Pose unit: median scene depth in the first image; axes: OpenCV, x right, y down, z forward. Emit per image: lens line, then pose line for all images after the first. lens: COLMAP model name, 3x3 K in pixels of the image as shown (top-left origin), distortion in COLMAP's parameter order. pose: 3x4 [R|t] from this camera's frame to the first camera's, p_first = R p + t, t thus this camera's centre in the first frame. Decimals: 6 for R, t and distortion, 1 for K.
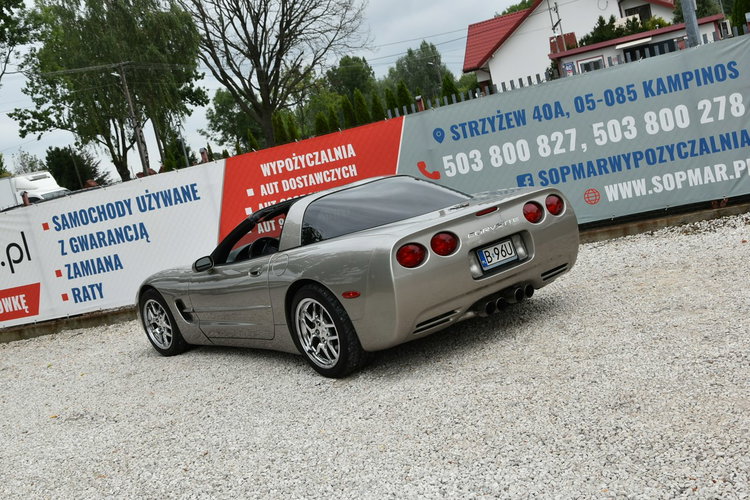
lens RADIAL K [[939.1, 0, 374.6], [0, 939.1, 248.8], [0, 0, 1]] dist [-0.055948, 0.067851]
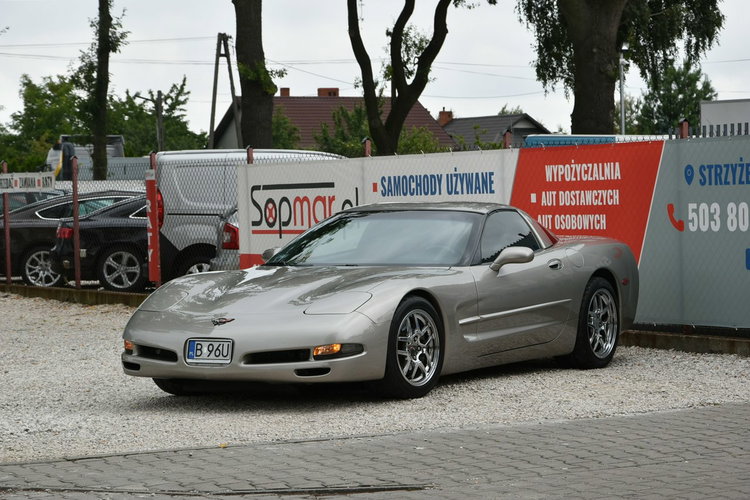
lens RADIAL K [[2408.8, 0, 331.1], [0, 2408.8, 249.7], [0, 0, 1]] dist [-0.011903, 0.555050]
pose [[0.717199, 0.223101, -0.660190, 1.078038], [-0.225818, 0.970653, 0.082700, -0.147298], [0.659266, 0.089771, 0.746532, -0.584801]]
